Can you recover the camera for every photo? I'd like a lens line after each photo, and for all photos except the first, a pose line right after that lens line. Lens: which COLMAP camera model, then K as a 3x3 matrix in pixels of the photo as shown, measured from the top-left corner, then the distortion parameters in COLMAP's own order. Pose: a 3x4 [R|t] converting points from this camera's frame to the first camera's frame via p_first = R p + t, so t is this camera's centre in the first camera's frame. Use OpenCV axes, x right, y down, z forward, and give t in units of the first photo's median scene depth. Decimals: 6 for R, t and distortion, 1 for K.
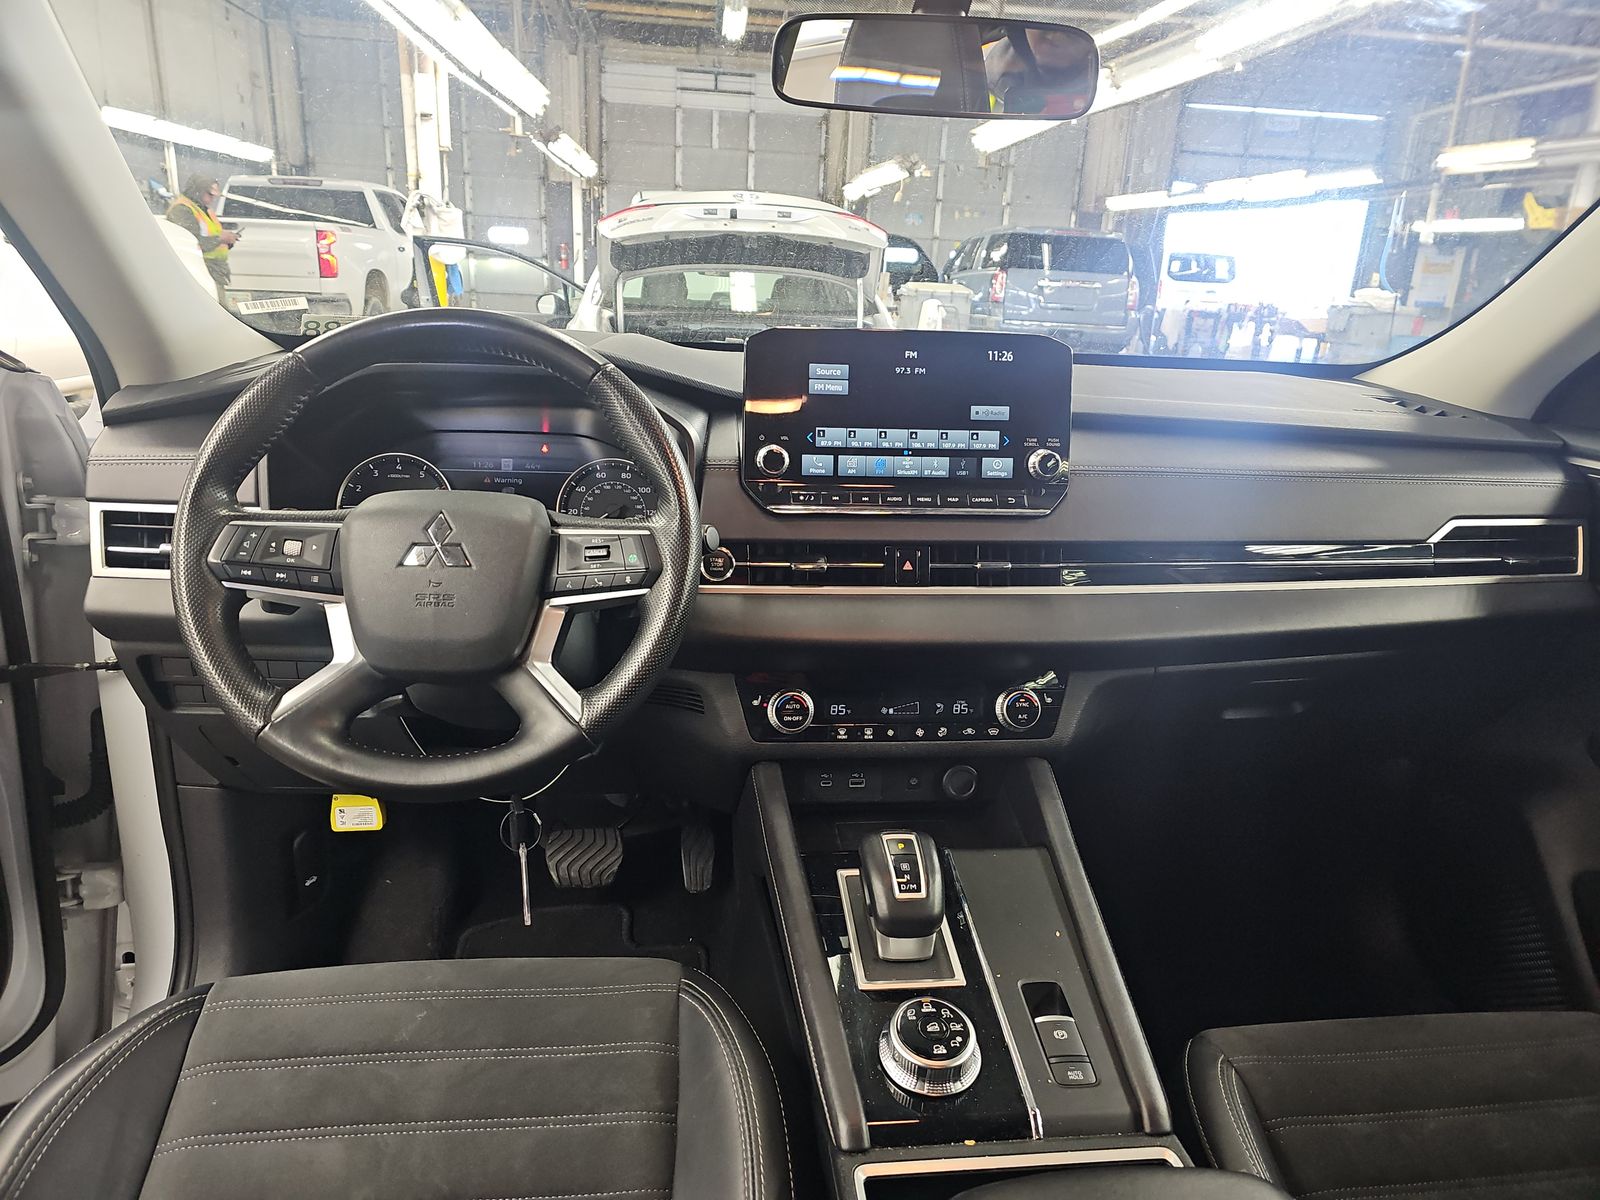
lens RADIAL K [[1053.4, 0, 802.8], [0, 1053.4, 594.0], [0, 0, 1]] dist [0.028672, -0.025772]
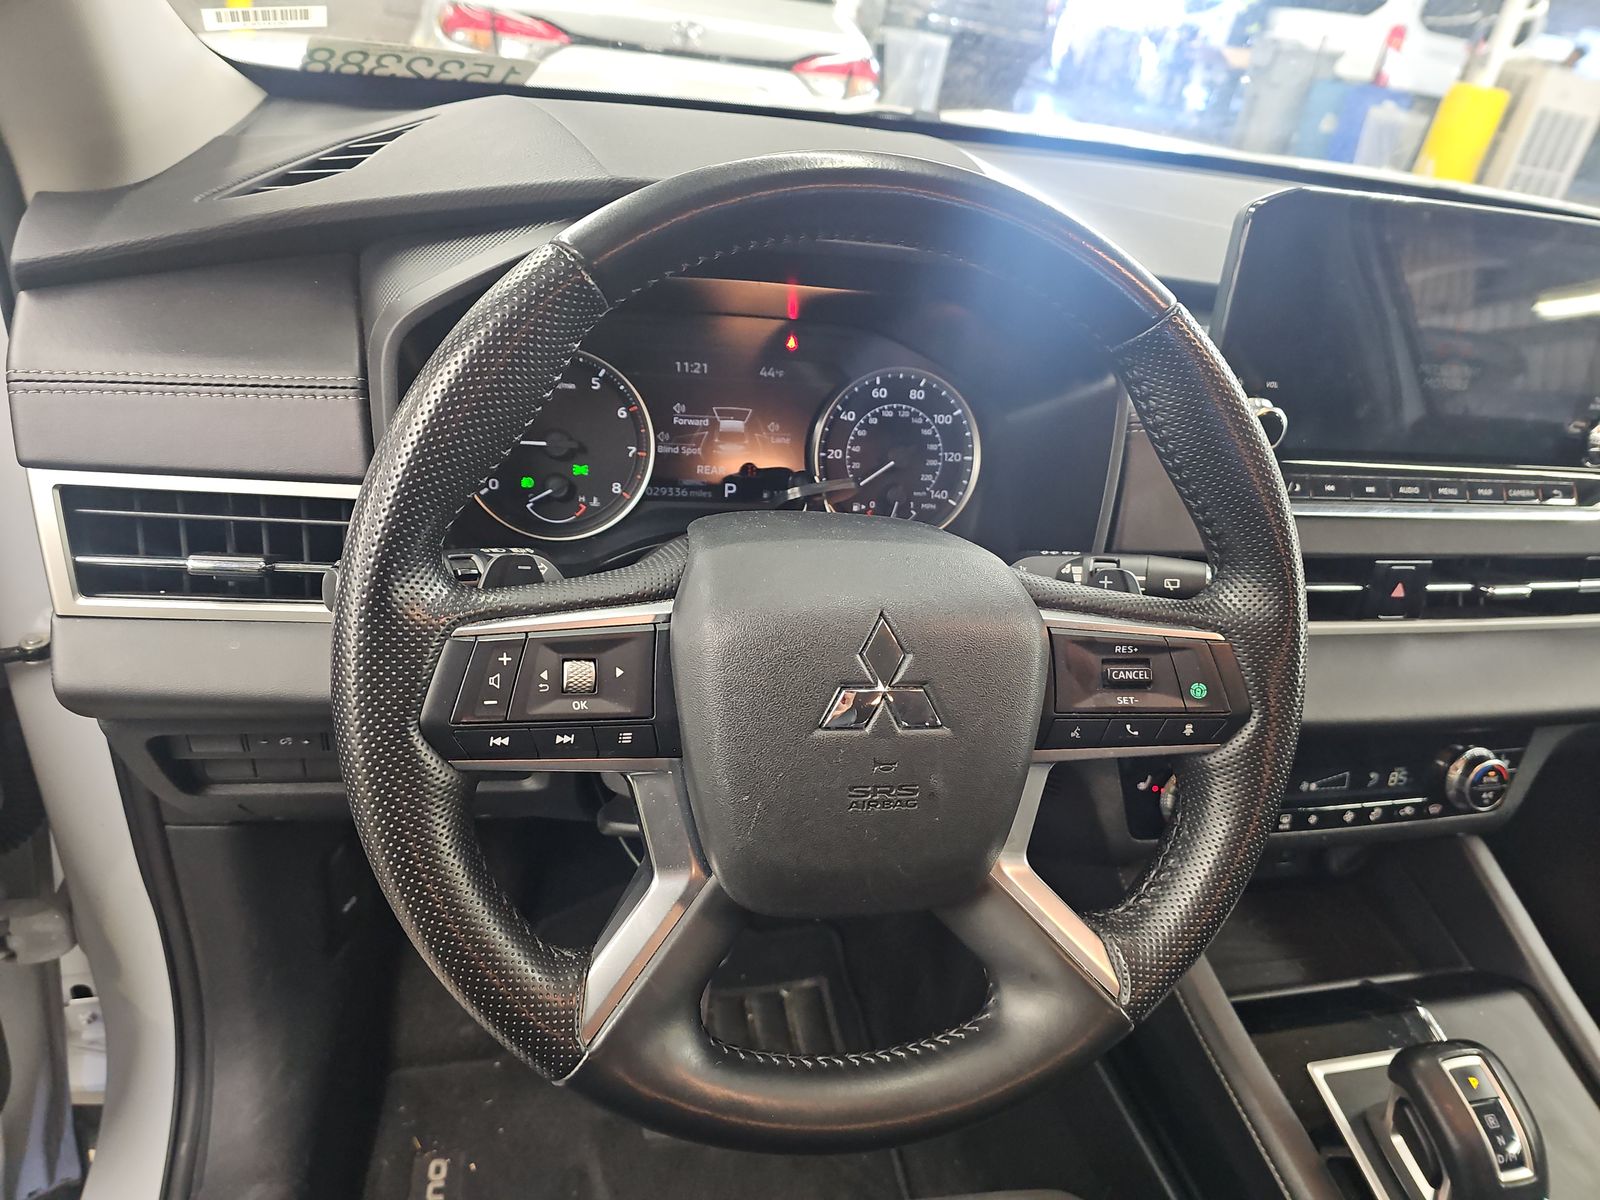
lens RADIAL K [[1053.4, 0, 787.3], [0, 1053.4, 608.3], [0, 0, 1]] dist [0.028672, -0.025772]
pose [[0.987162, 0.016595, 0.158858, -0.392944], [-0.060100, 0.960084, 0.273178, -0.181439], [-0.147983, -0.279219, 0.948756, 0.447704]]
